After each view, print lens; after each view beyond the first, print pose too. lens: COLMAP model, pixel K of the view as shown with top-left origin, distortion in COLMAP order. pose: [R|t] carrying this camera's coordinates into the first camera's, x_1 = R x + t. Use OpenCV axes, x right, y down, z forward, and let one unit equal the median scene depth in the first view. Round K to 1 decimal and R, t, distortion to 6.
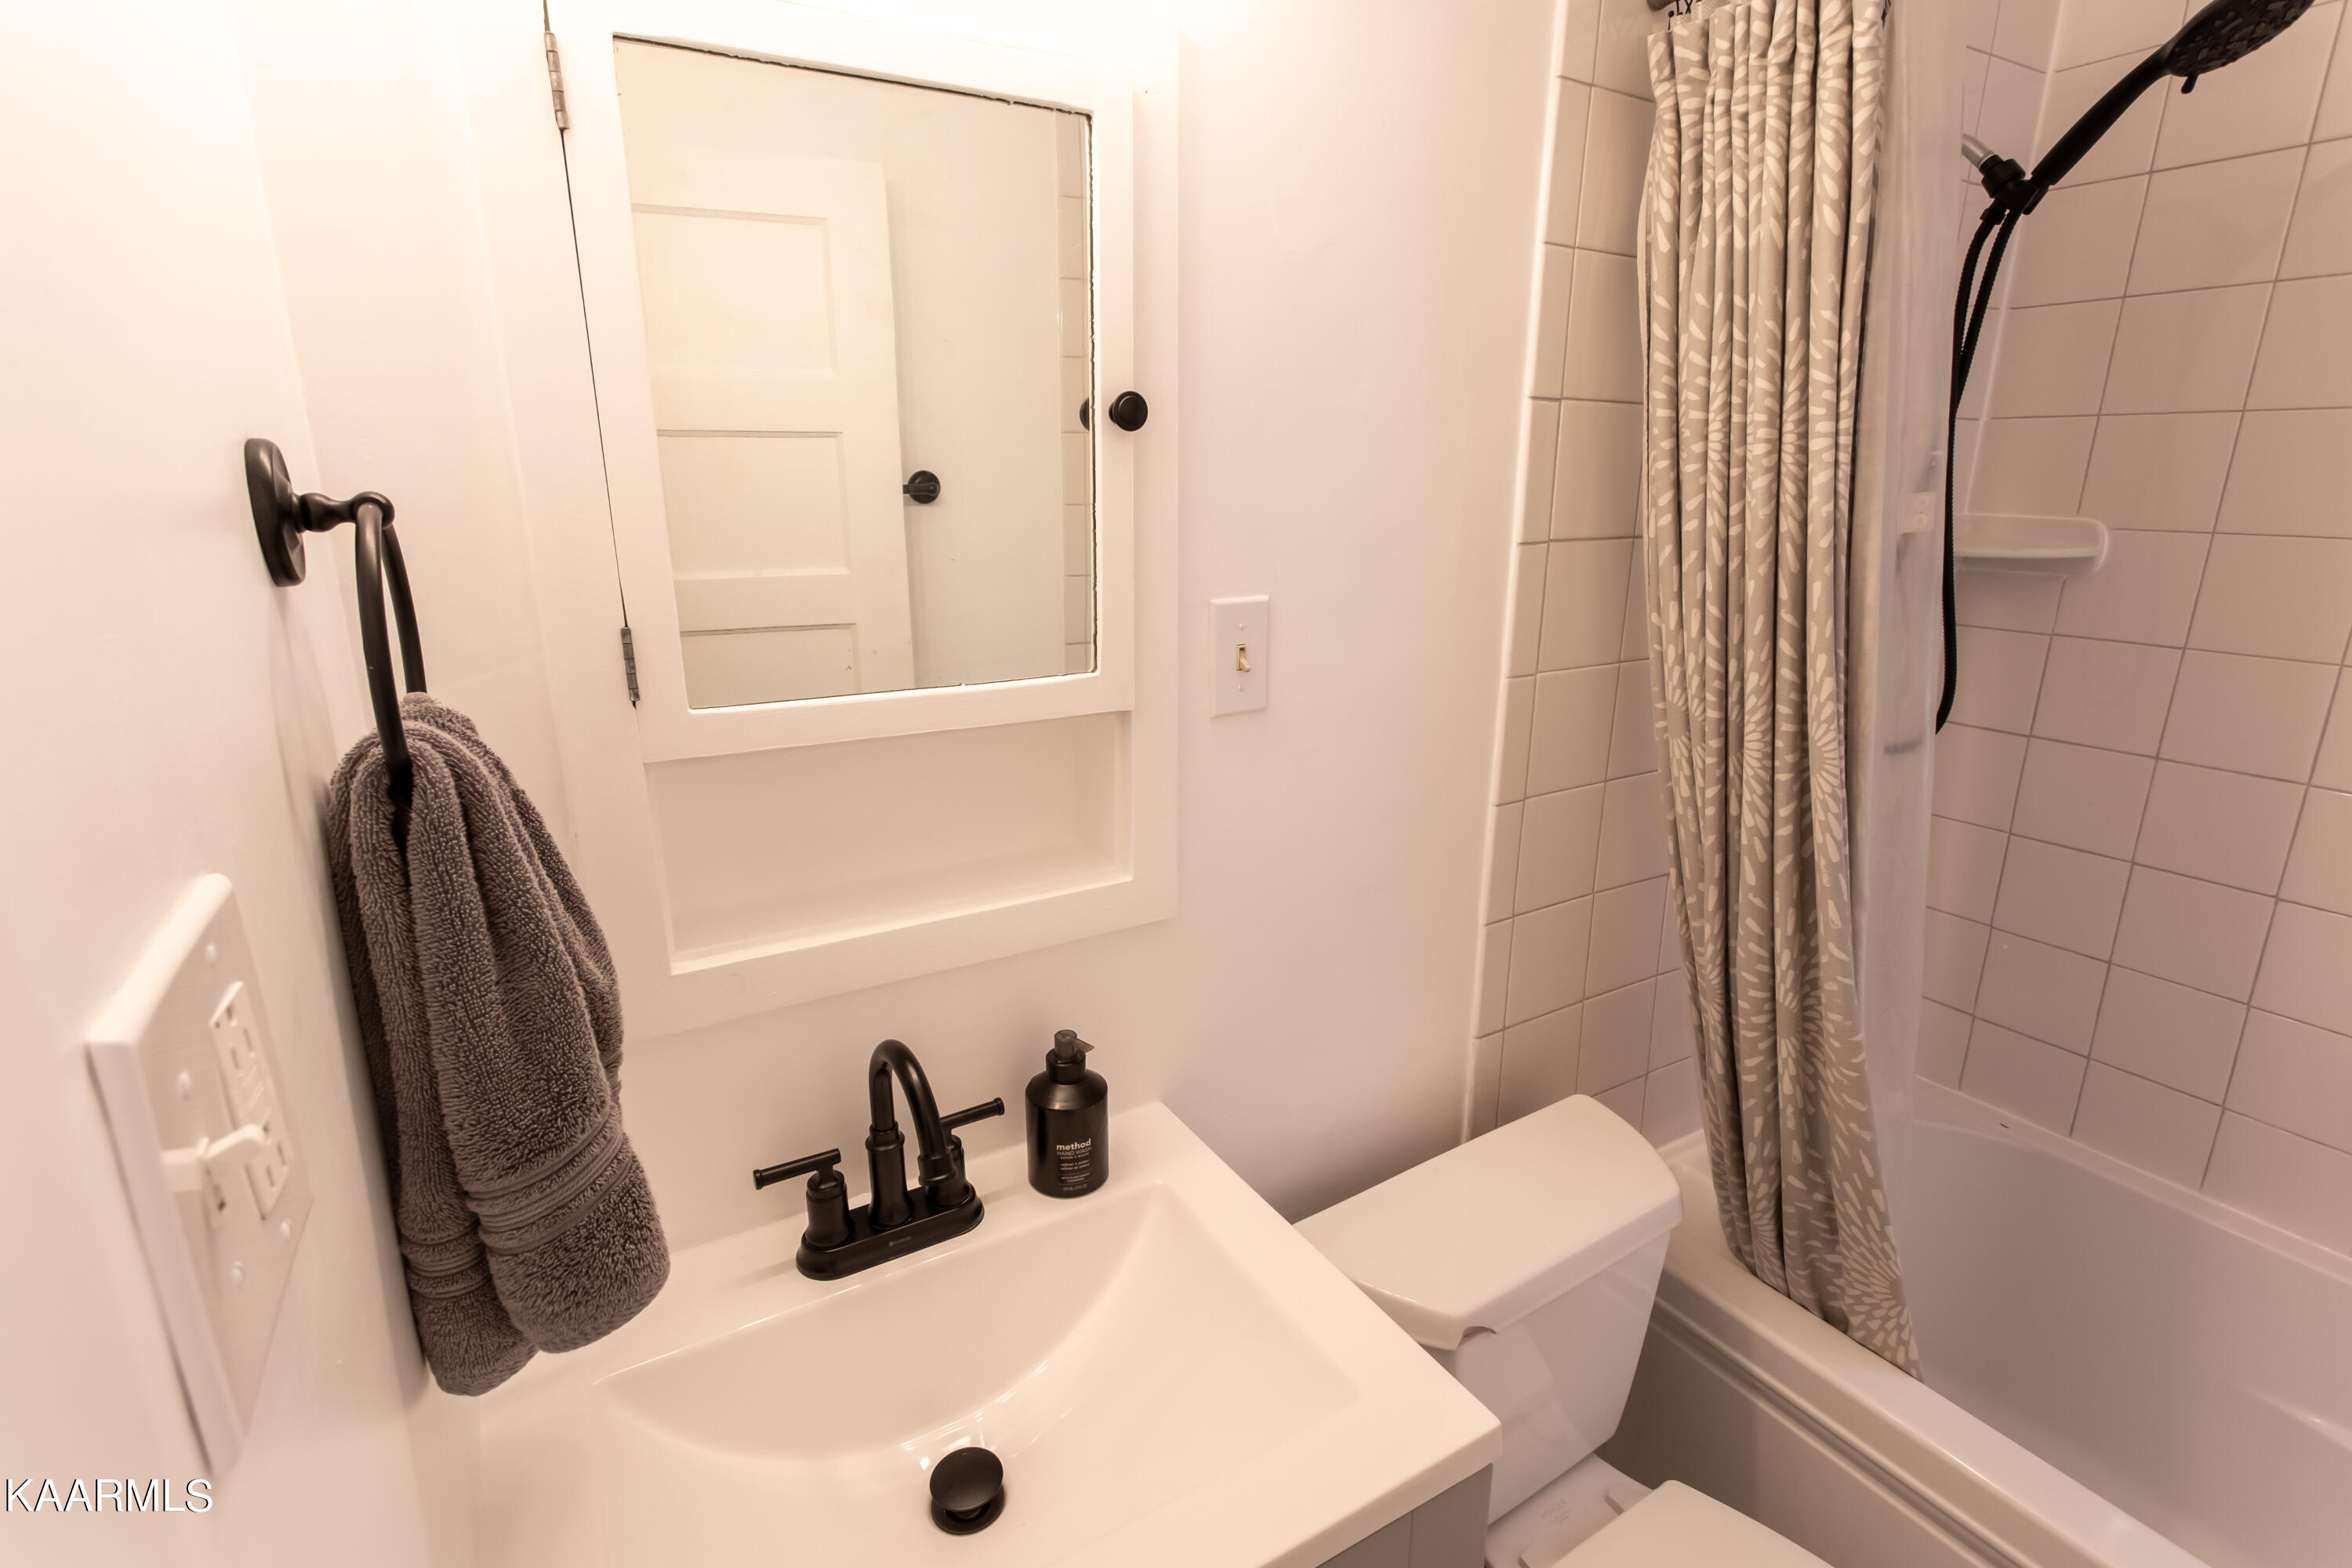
lens RADIAL K [[1113.9, 0, 1162.8], [0, 1113.9, 774.3], [0, 0, 1]] dist [0.000277, 0.001442]
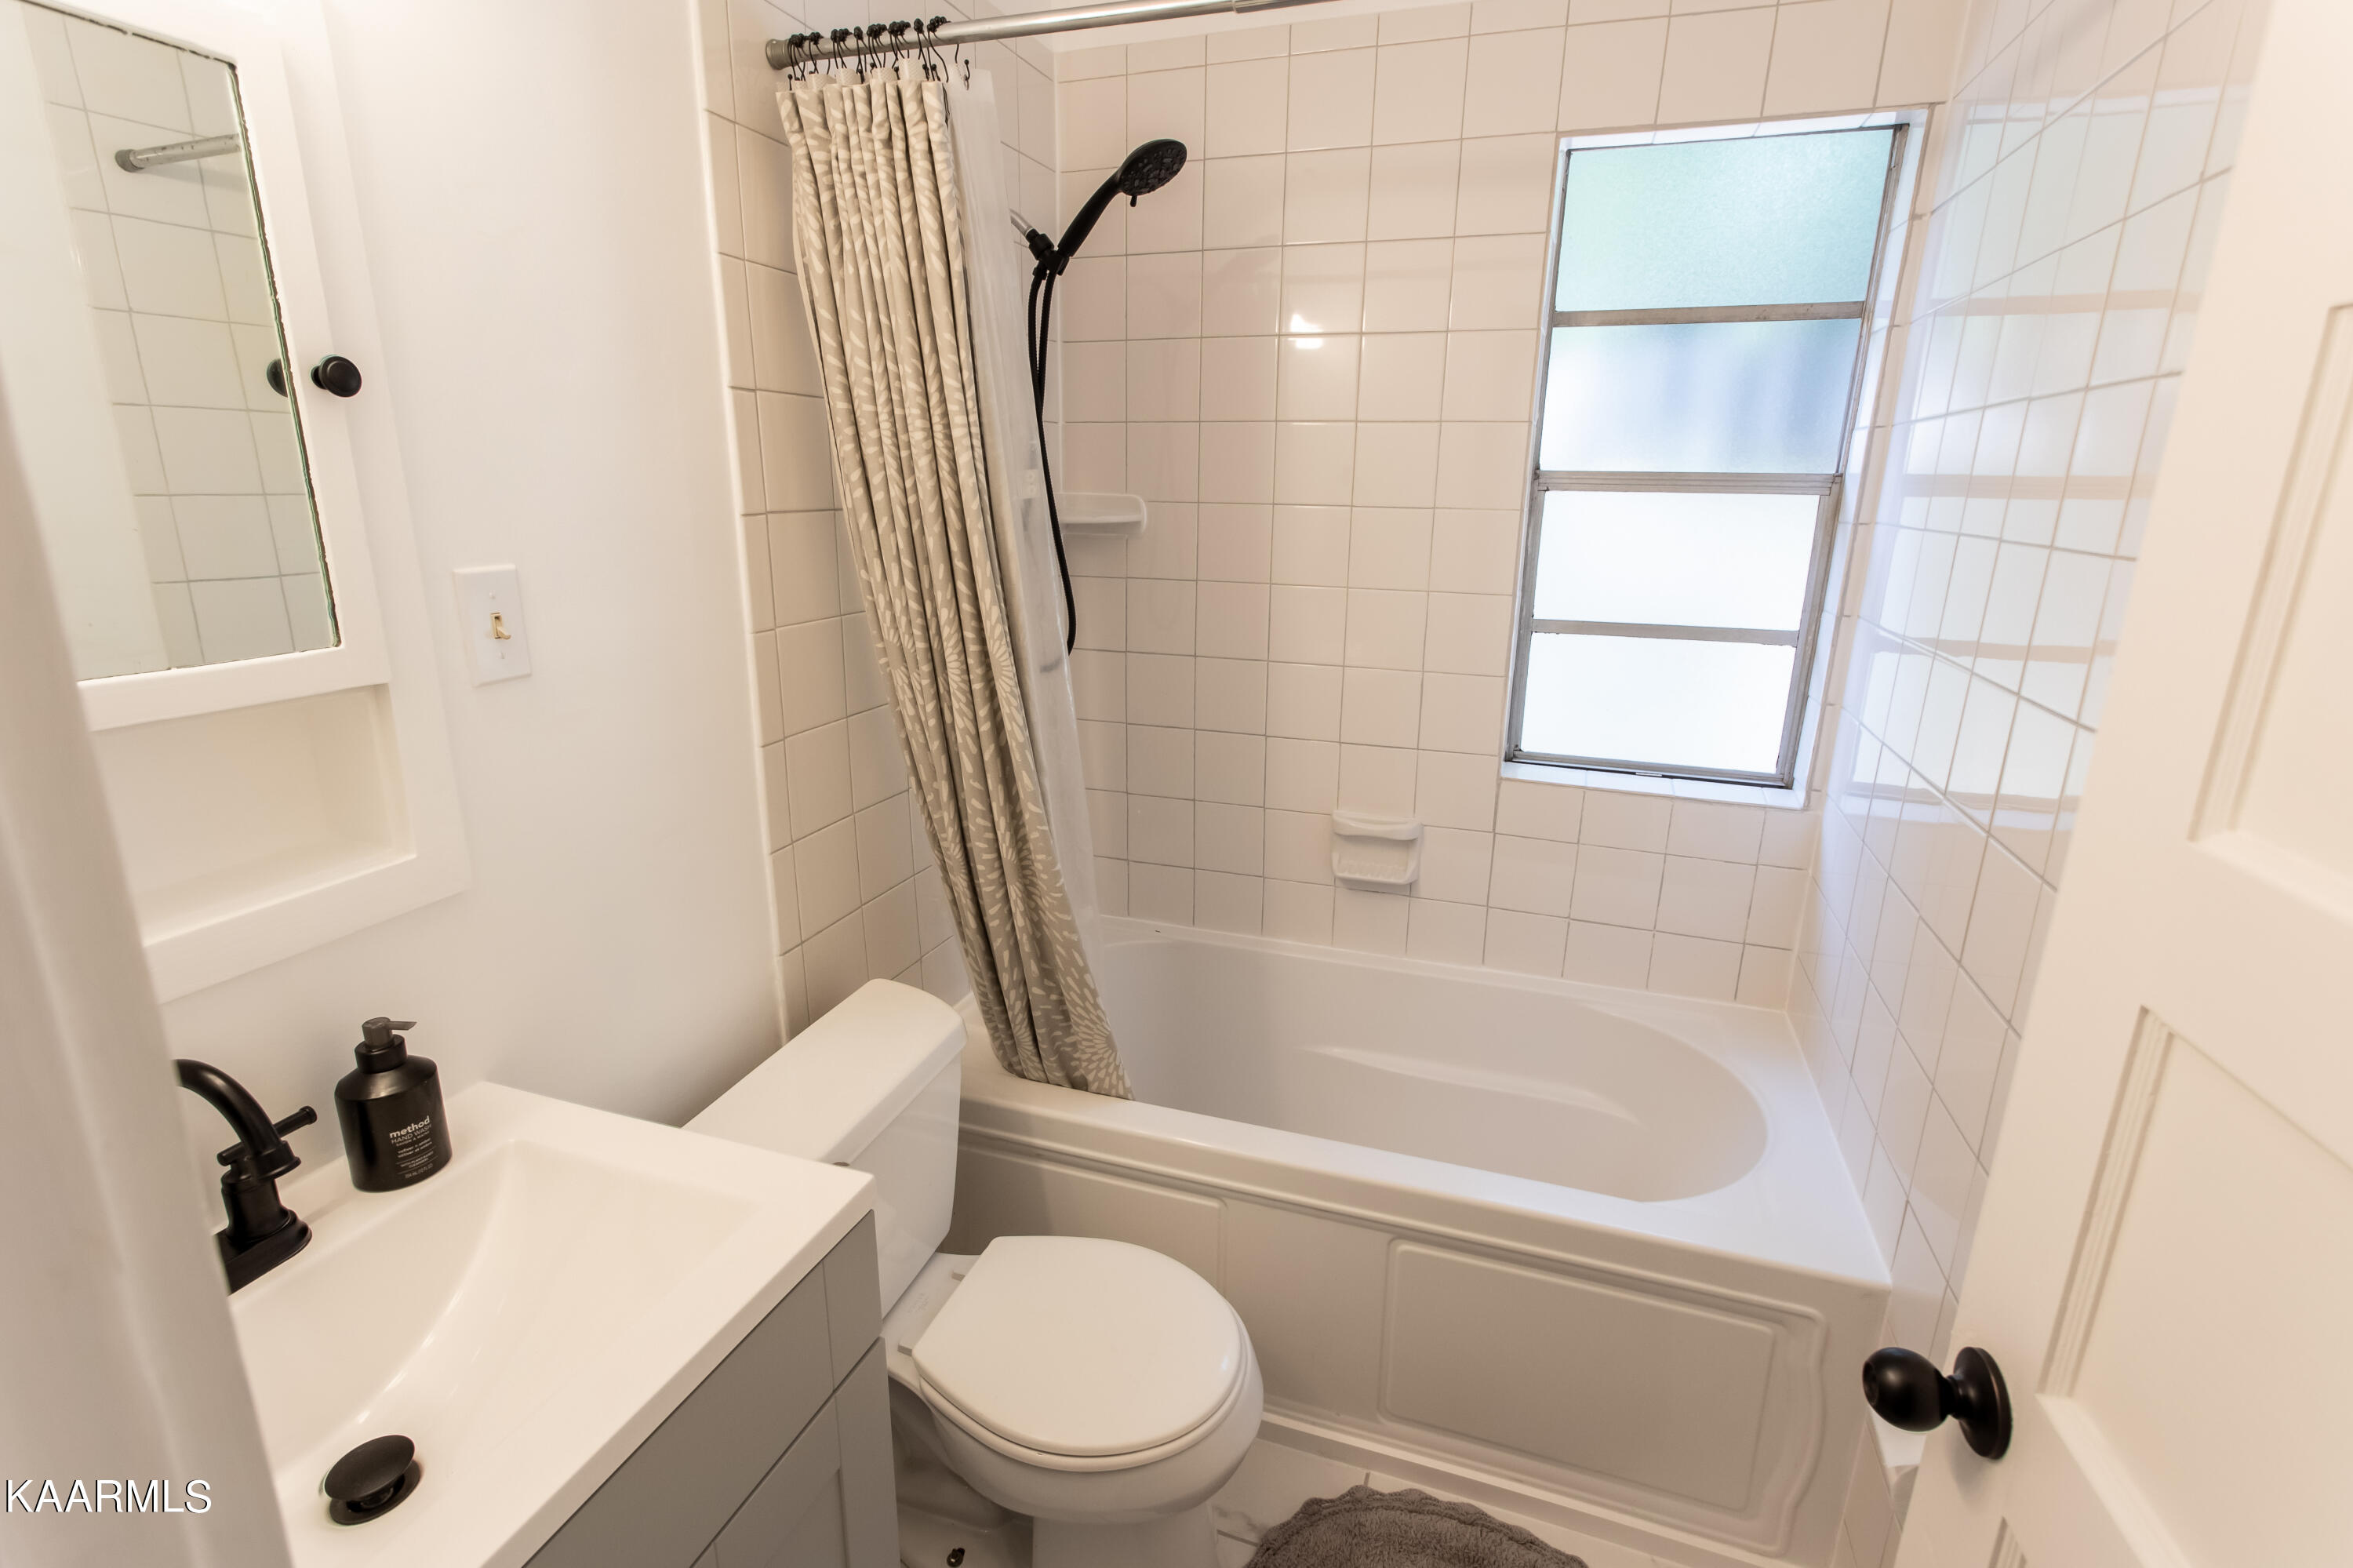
lens RADIAL K [[1114.4, 0, 1163.3], [0, 1114.4, 774.3], [0, 0, 1]] dist [0.000277, 0.001442]
pose [[0.769069, -0.161560, 0.618410, -0.109514], [0.161347, 0.985265, 0.056747, 0.067466], [-0.618466, 0.056136, 0.783804, -0.168383]]
